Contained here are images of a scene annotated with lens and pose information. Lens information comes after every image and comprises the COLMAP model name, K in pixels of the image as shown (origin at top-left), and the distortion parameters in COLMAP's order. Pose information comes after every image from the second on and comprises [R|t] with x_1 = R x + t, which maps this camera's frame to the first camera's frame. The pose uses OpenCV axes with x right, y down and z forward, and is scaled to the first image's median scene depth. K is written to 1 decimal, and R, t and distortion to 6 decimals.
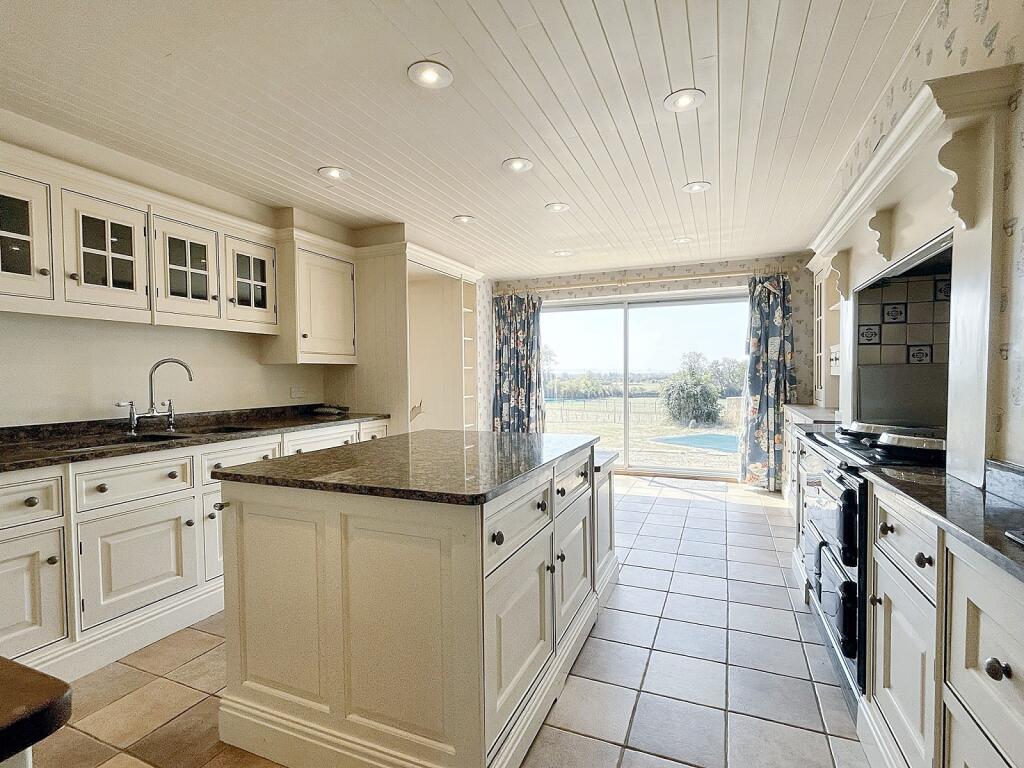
lens RADIAL K [[494.3, 0, 519.4], [0, 494.3, 384.7], [0, 0, 1]] dist [0.001258, -0.000781]
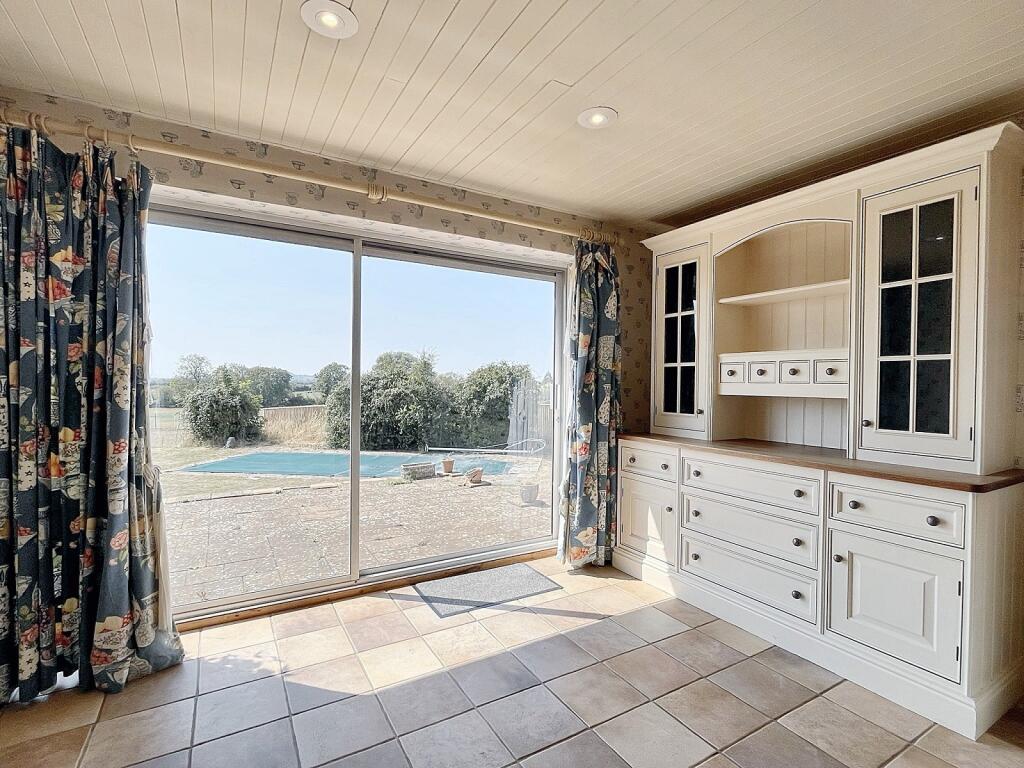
lens RADIAL K [[494.3, 0, 515.9], [0, 494.3, 387.8], [0, 0, 1]] dist [0.001258, -0.000781]
pose [[0.599038, 0.004947, 0.800705, -0.094981], [0.001289, 0.999974, -0.007143, -0.020508], [-0.800720, 0.005311, 0.599016, 0.684416]]
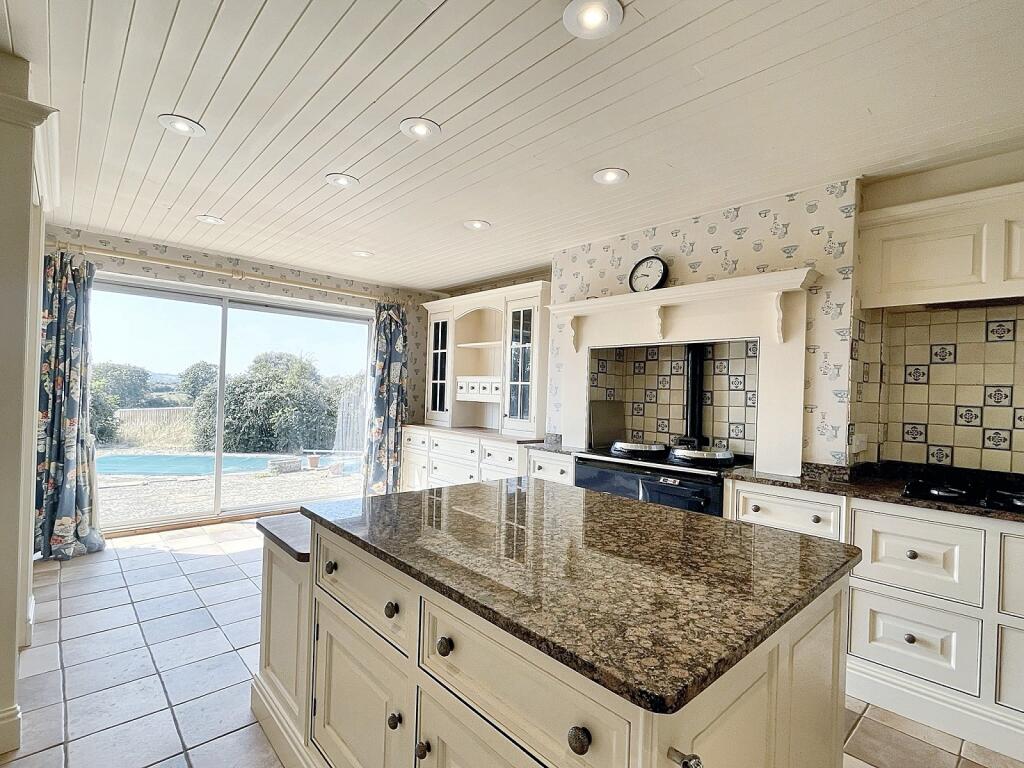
lens RADIAL K [[494.3, 0, 514.8], [0, 494.3, 389.0], [0, 0, 1]] dist [0.001258, -0.000781]
pose [[0.417617, 0.025701, 0.908260, -0.345898], [-0.018103, 0.999637, -0.019963, -0.021201], [-0.908443, -0.008105, 0.417930, 0.309558]]
